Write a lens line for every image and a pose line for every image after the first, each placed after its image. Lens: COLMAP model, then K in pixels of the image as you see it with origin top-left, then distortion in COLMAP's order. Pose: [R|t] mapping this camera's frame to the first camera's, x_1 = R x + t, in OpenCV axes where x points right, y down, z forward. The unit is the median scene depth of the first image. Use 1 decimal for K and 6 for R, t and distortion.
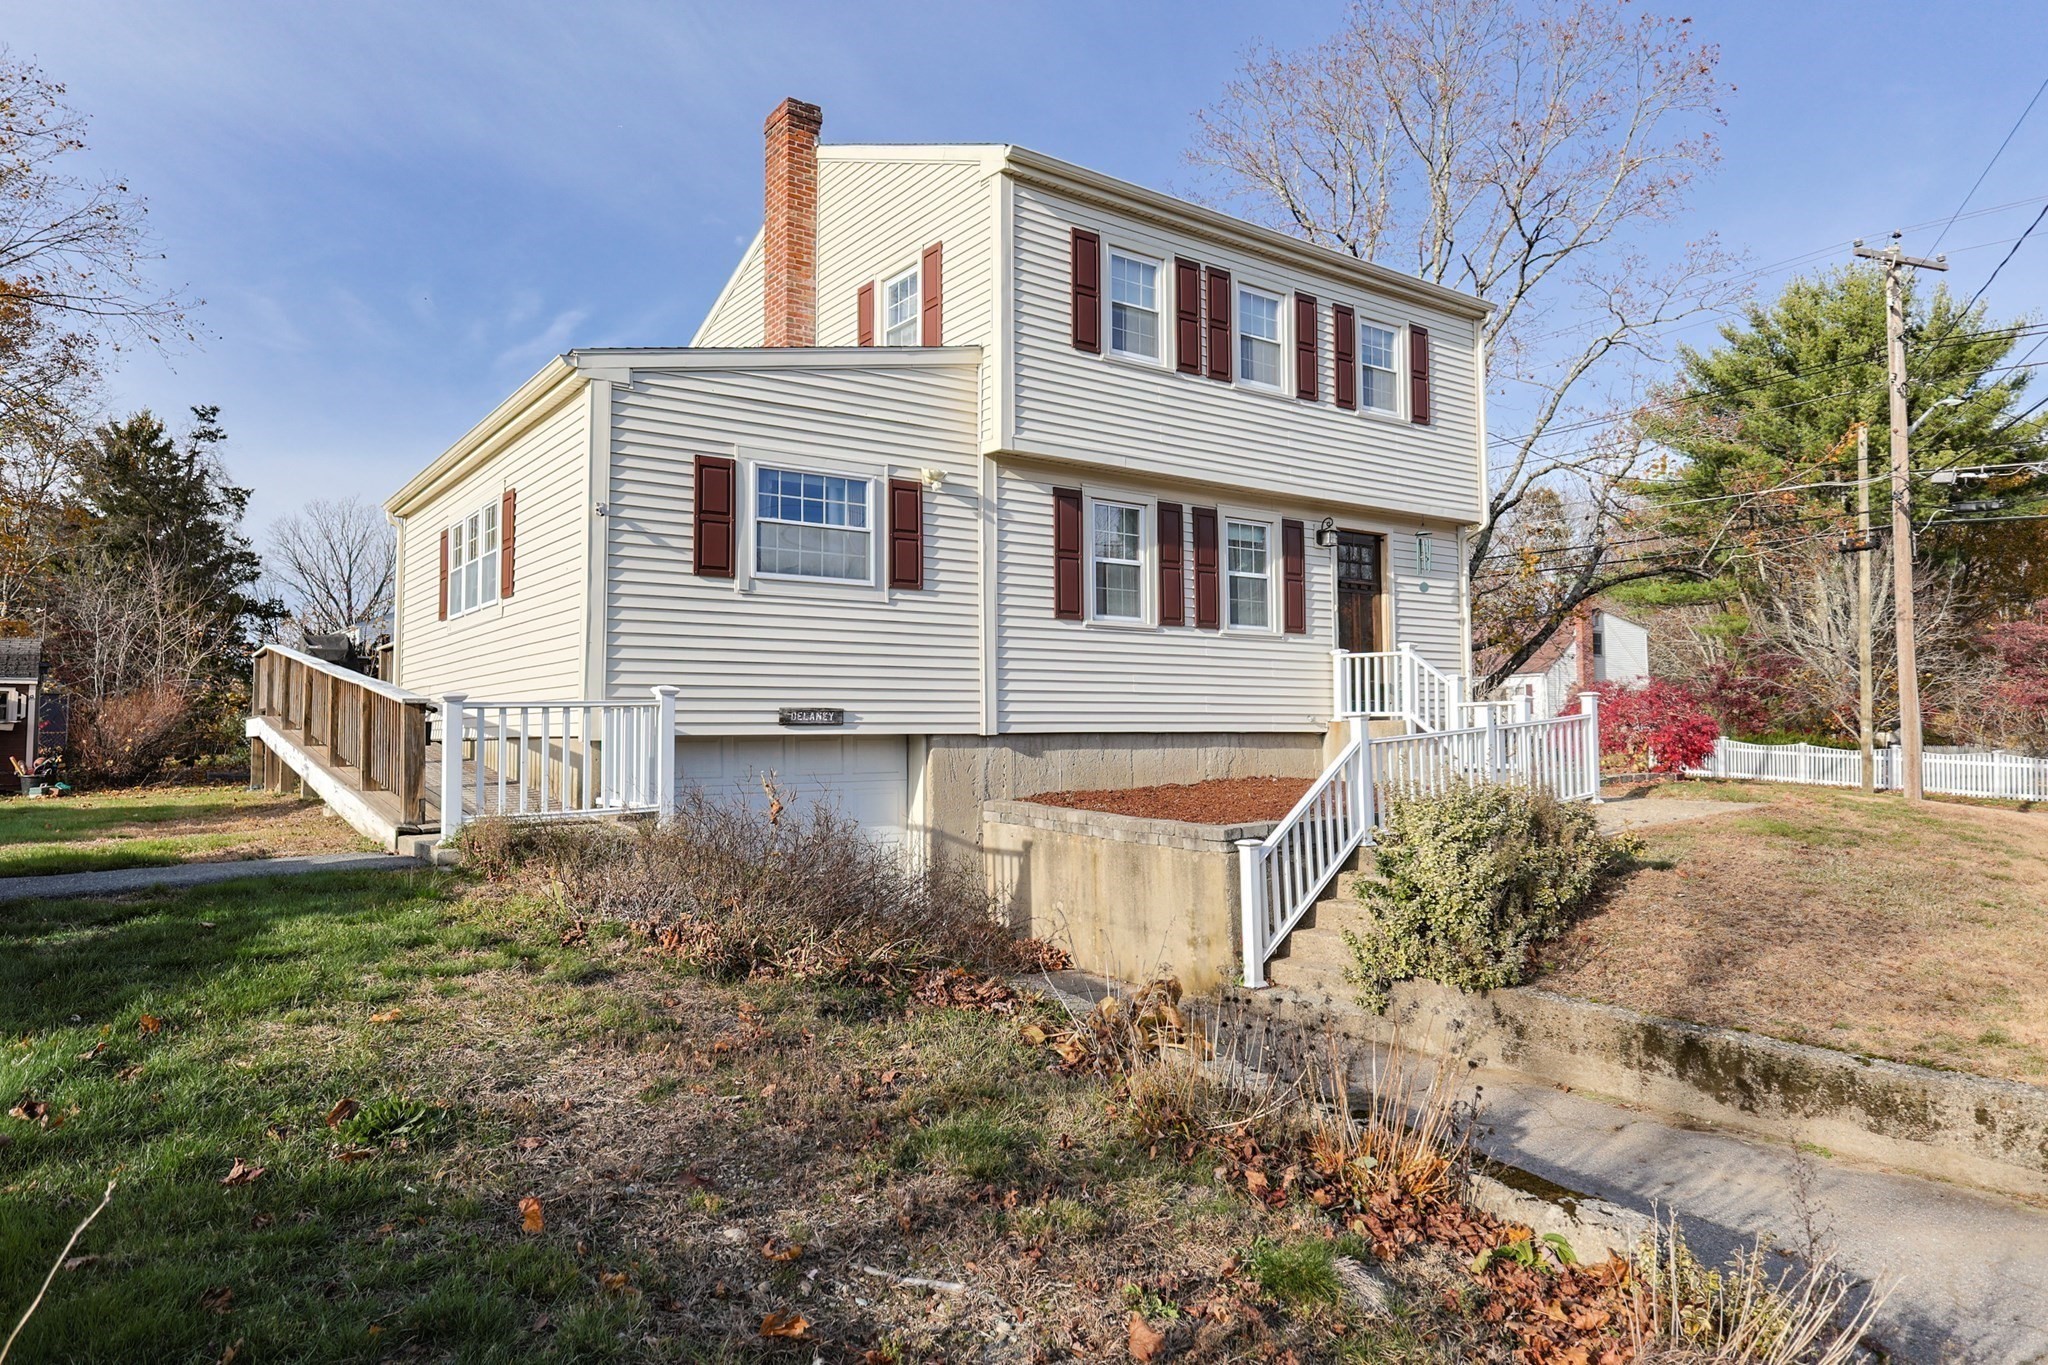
lens RADIAL K [[1189.5, 0, 1018.2], [0, 1189.5, 678.2], [0, 0, 1]] dist [0.010976, -0.002625]
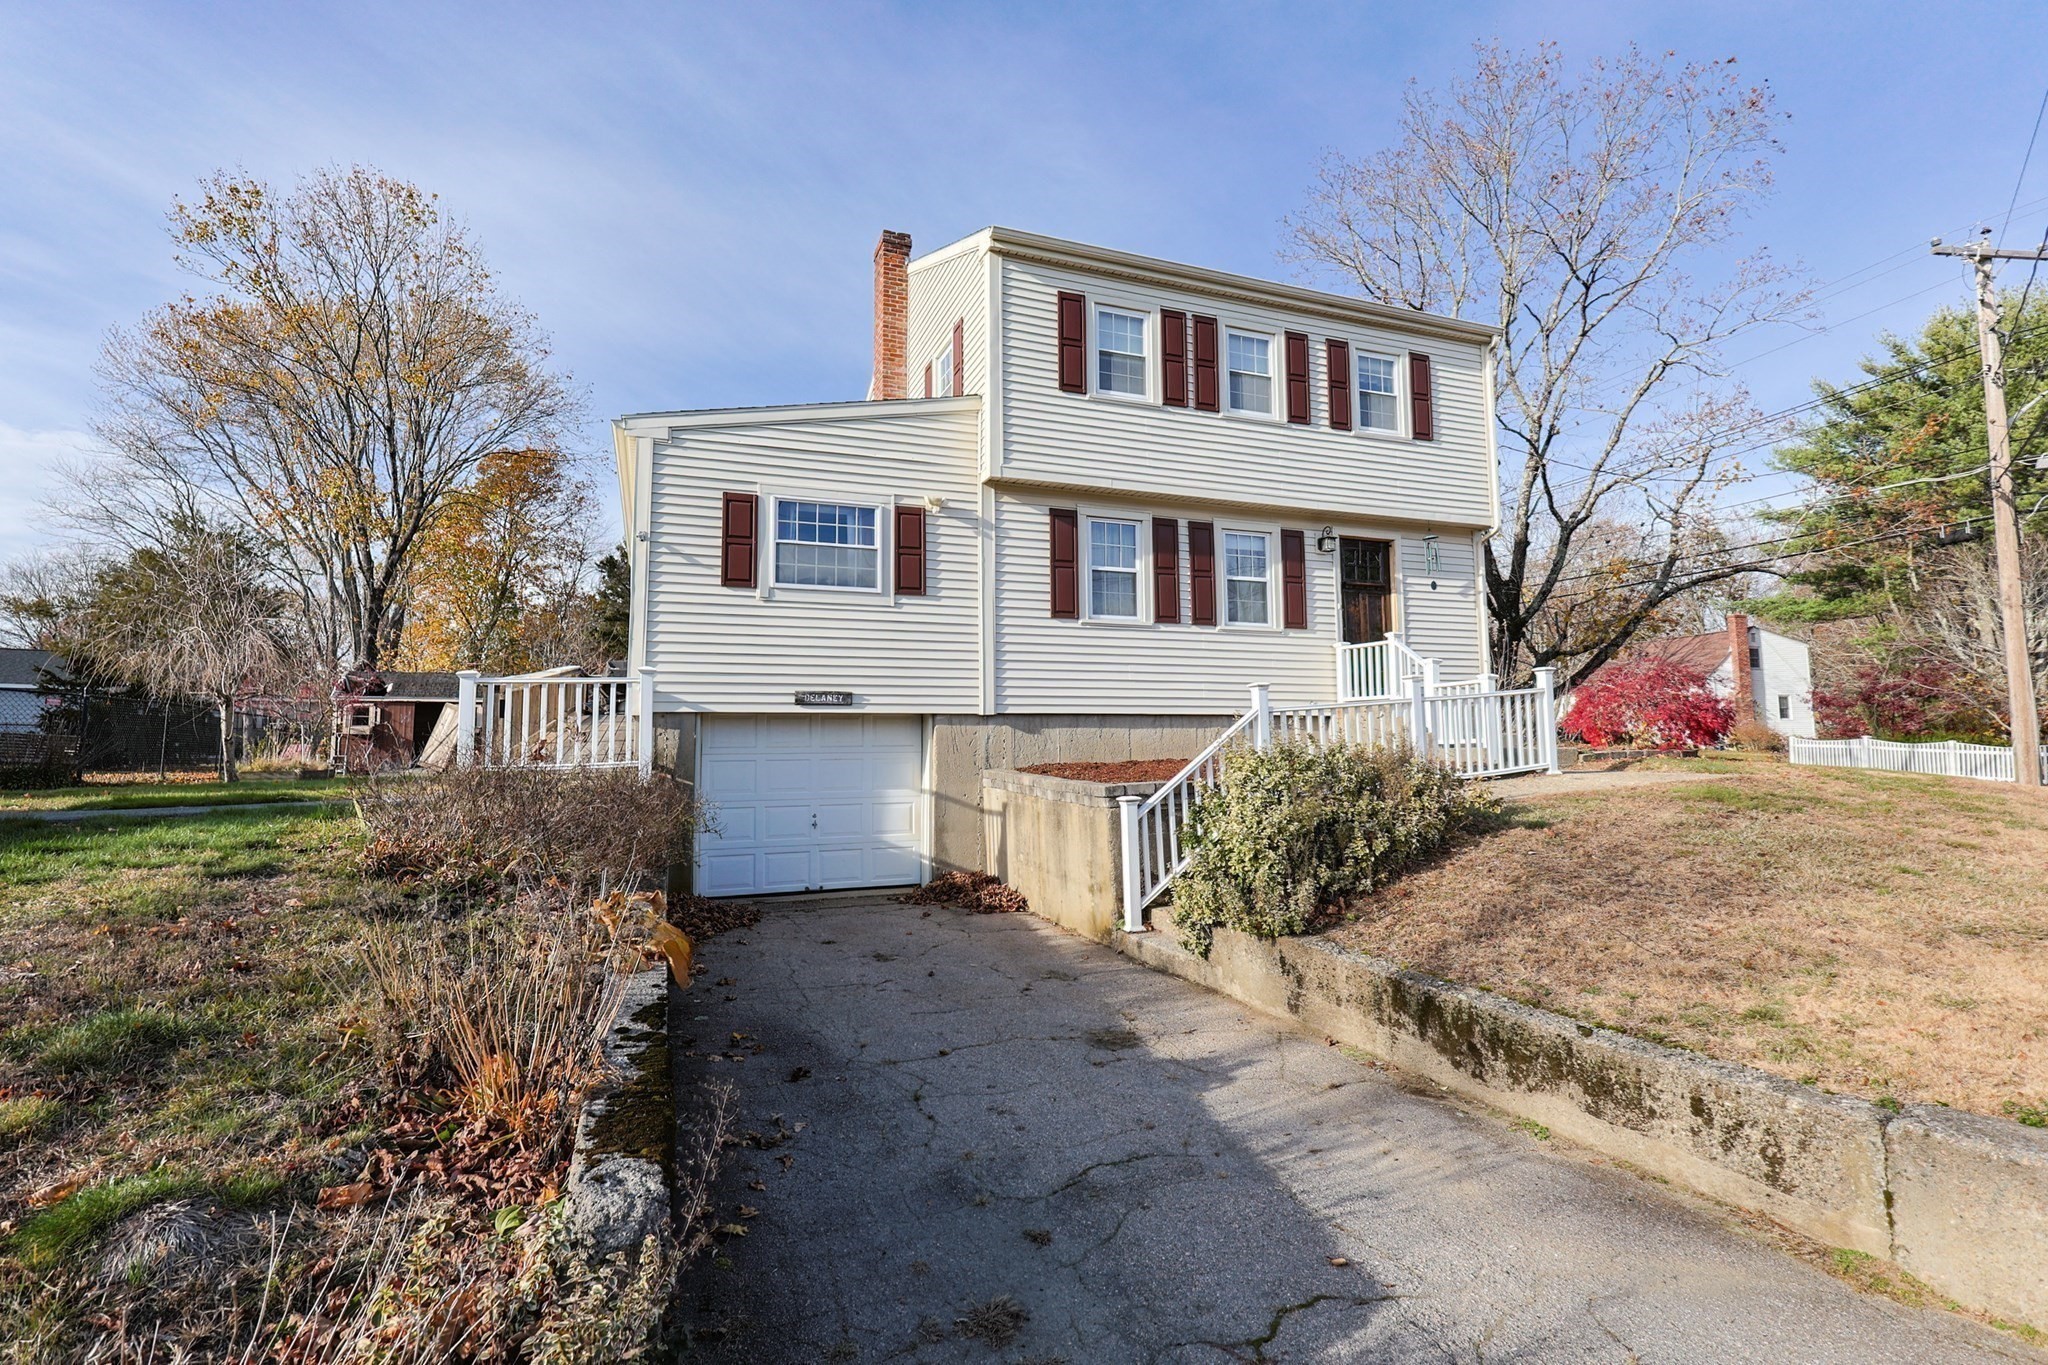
lens RADIAL K [[901.7, 0, 1027.4], [0, 901.7, 676.5], [0, 0, 1]] dist [0.007974, -0.001369]
pose [[0.970771, -0.022079, -0.238989, 0.233163], [0.015158, 0.999412, -0.030759, 0.037939], [0.239528, 0.026238, 0.970535, 0.126934]]
